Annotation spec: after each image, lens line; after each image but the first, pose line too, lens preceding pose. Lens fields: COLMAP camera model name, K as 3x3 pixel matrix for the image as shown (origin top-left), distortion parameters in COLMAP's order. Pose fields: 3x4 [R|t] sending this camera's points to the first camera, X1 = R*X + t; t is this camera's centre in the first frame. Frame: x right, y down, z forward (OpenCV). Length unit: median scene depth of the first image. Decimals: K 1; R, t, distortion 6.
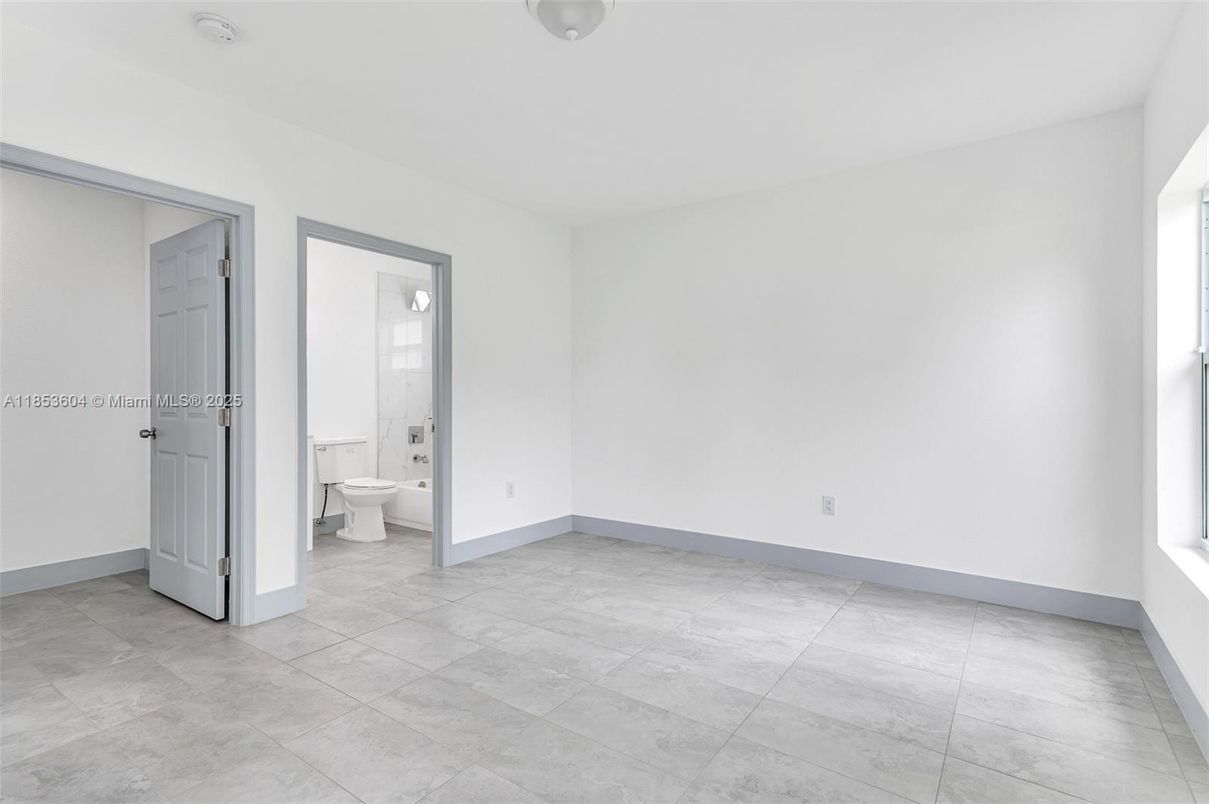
lens RADIAL K [[585.9, 0, 603.8], [0, 585.9, 398.5], [0, 0, 1]] dist [-0.002473, -0.000393]
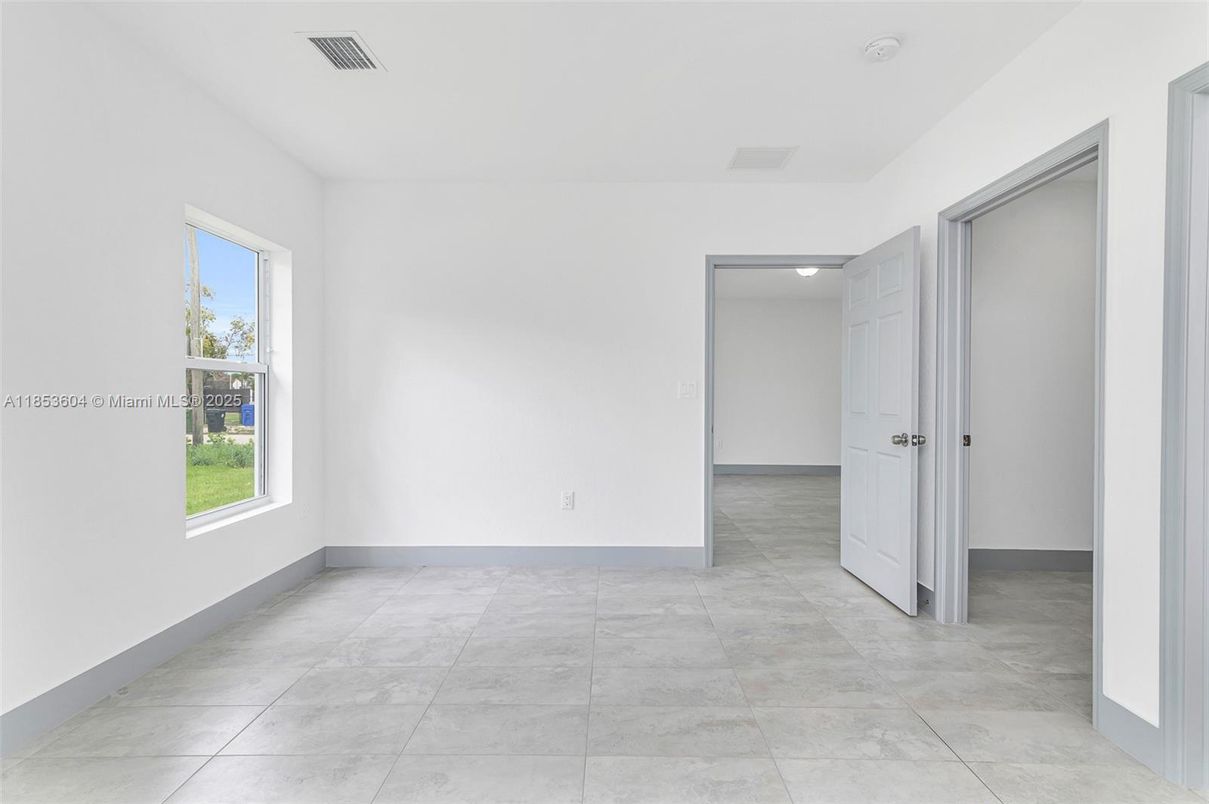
lens RADIAL K [[585.9, 0, 603.4], [0, 585.9, 399.3], [0, 0, 1]] dist [-0.002473, -0.000393]
pose [[-0.827226, -0.000650, -0.561868, 0.337154], [-0.008332, 0.999904, 0.011110, -0.006947], [0.561807, 0.013872, -0.827152, 1.586777]]
